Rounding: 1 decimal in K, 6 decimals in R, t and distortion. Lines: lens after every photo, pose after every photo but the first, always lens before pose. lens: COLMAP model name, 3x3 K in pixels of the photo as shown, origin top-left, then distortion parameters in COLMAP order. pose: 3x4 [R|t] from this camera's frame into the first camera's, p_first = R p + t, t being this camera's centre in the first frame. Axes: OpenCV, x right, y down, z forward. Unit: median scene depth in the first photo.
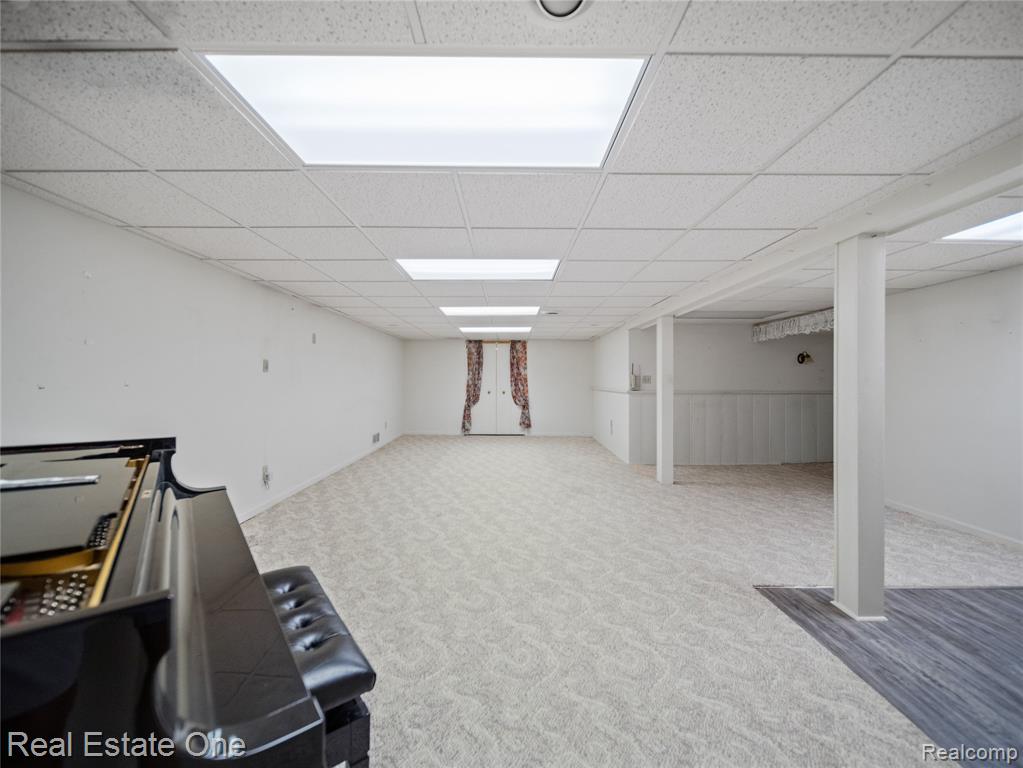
lens RADIAL K [[412.9, 0, 510.2], [0, 412.9, 377.3], [0, 0, 1]] dist [-0.001568, -0.000090]
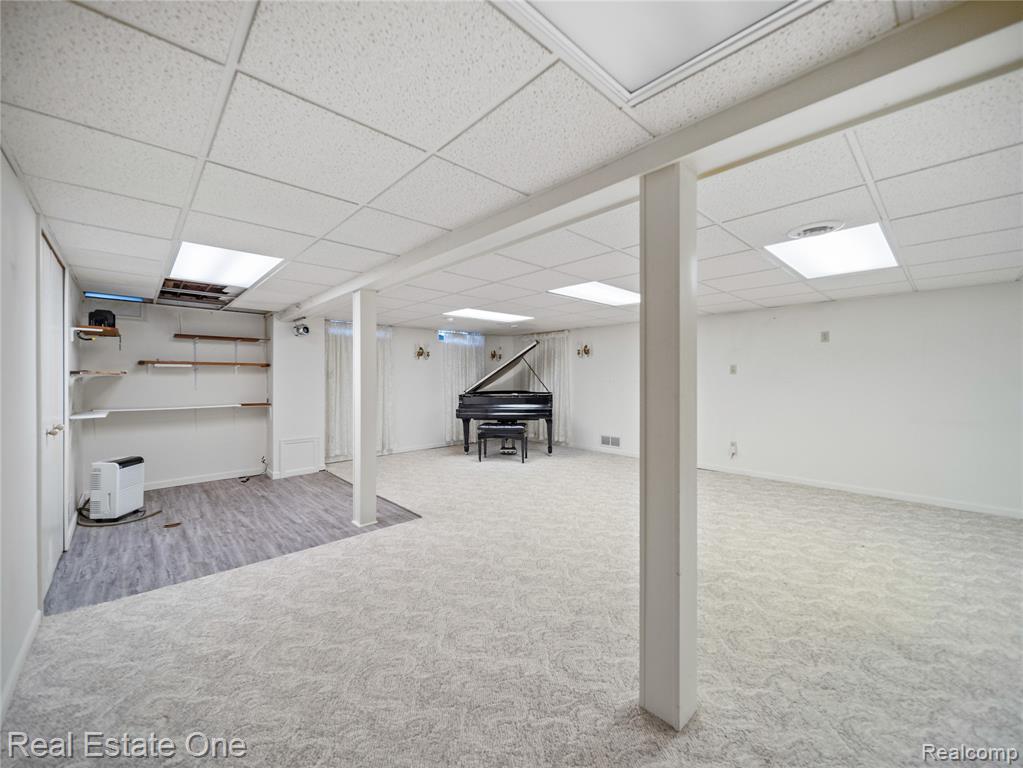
lens RADIAL K [[412.9, 0, 510.2], [0, 412.9, 377.3], [0, 0, 1]] dist [-0.001568, -0.000090]
pose [[-0.741027, -0.004366, -0.671461, 1.399142], [0.001376, 0.999967, -0.008021, 0.014322], [0.671474, -0.006868, -0.740996, 2.393612]]
